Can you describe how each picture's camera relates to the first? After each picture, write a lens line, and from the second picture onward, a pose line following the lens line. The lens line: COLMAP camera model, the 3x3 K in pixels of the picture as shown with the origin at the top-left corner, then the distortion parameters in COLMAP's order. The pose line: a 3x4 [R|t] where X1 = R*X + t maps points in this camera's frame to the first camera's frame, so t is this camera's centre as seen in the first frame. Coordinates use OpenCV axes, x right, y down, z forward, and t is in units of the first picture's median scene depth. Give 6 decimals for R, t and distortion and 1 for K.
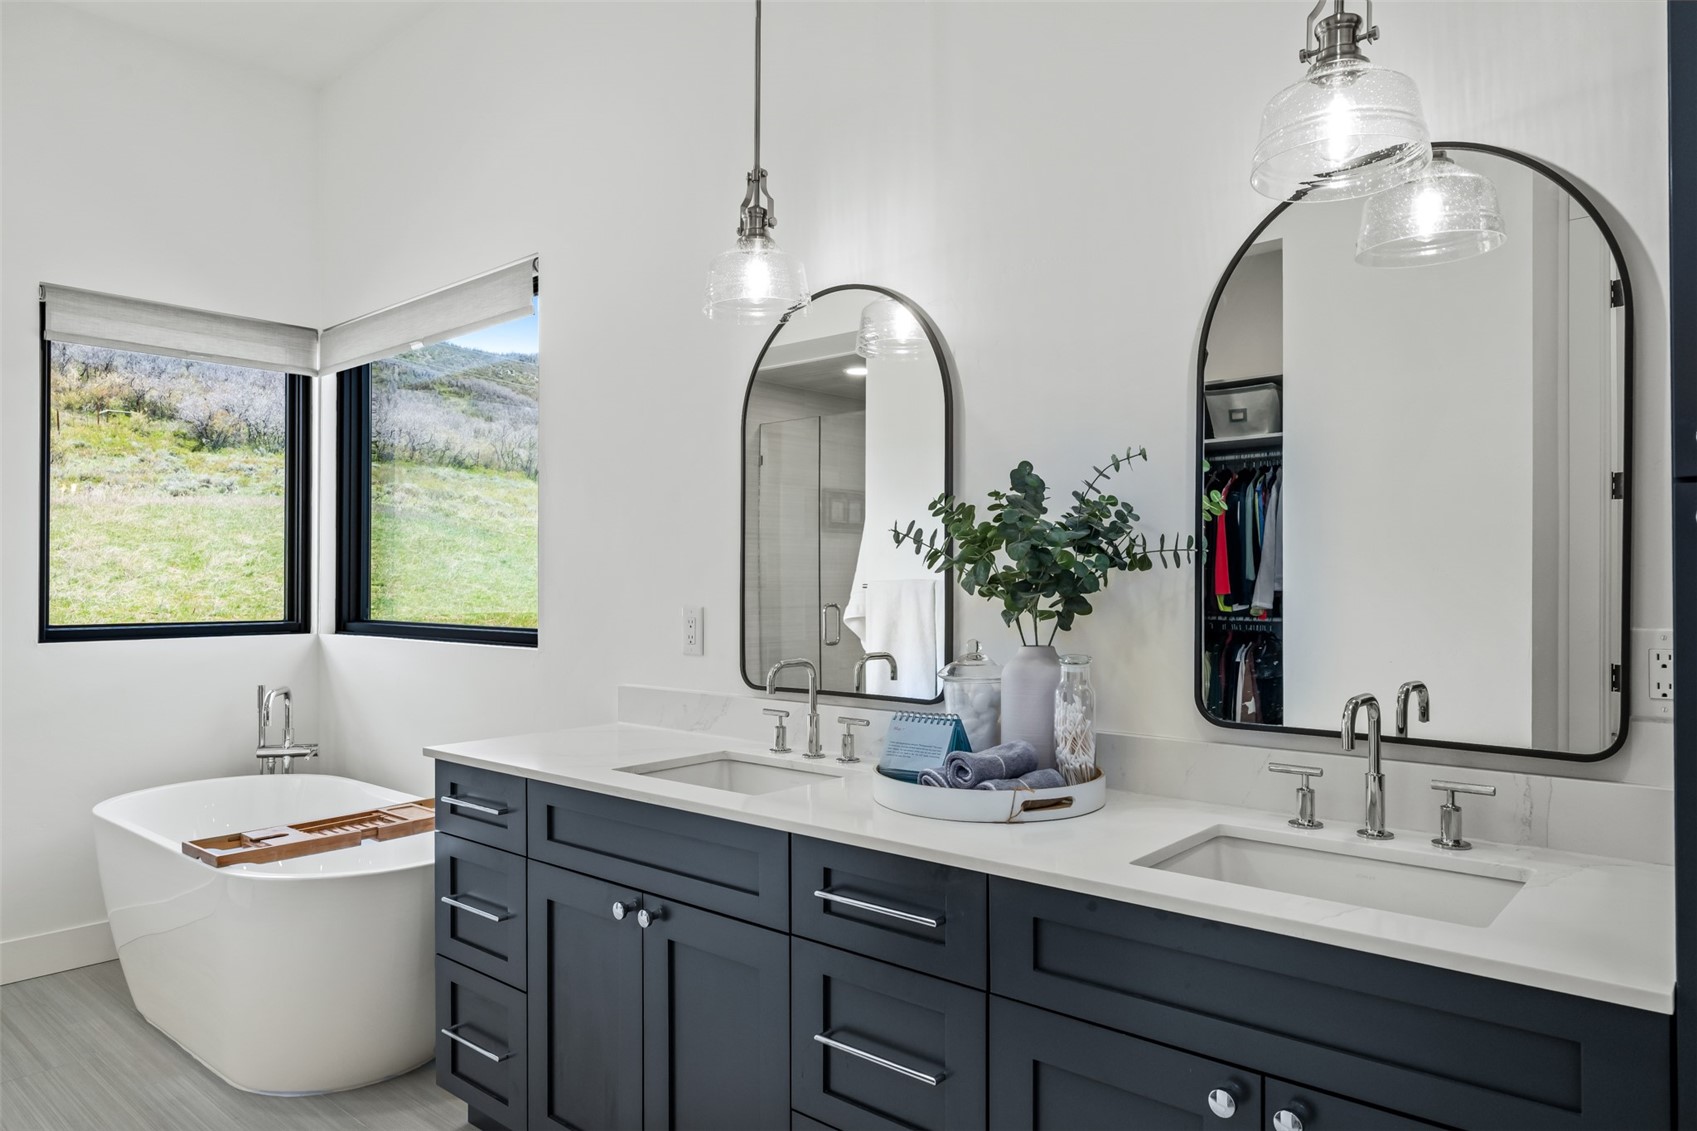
lens RADIAL K [[1066.1, 0, 850.1], [0, 1066.1, 590.6], [0, 0, 1]] dist [0.002240, -0.000045]
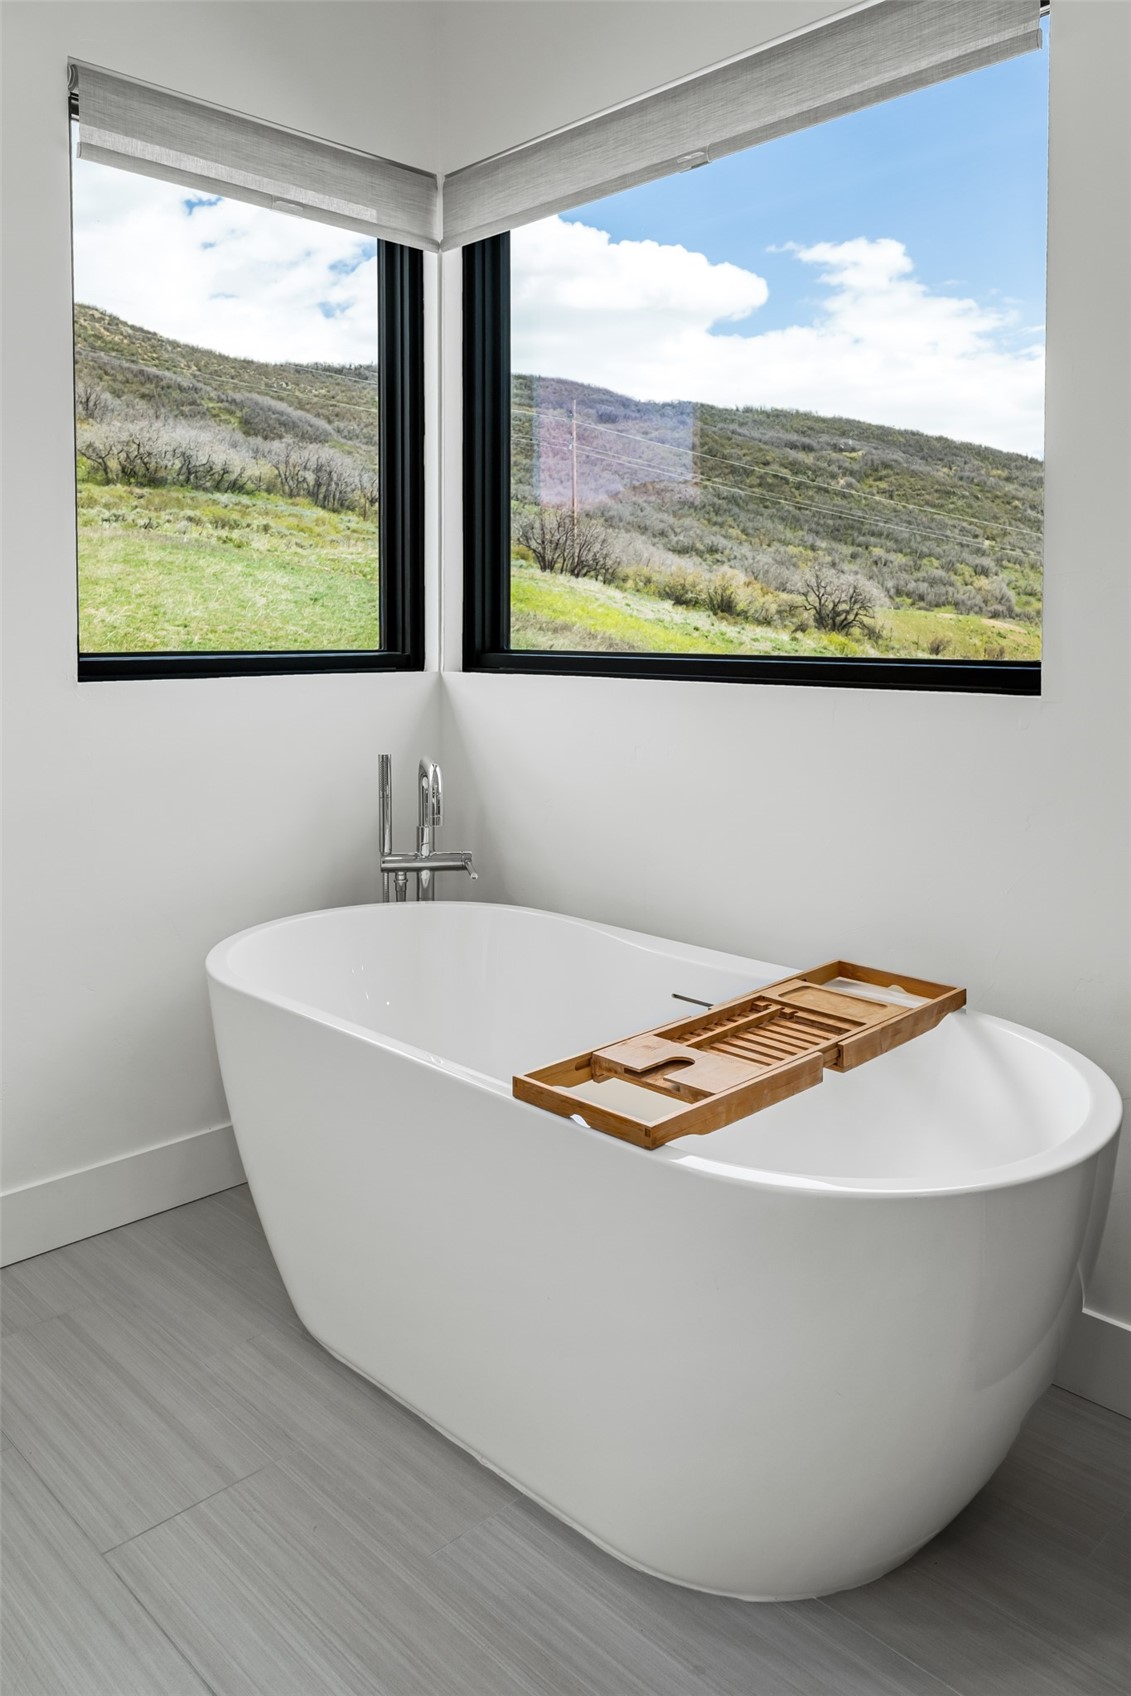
lens RADIAL K [[1236.2, 0, 565.0], [0, 1236.2, 689.2], [0, 0, 1]] dist [-0.003349, 0.005264]
pose [[0.996558, 0.003997, -0.082797, -0.363608], [-0.000473, 0.999095, 0.042537, 0.020053], [0.082892, -0.042352, 0.995658, 0.285154]]
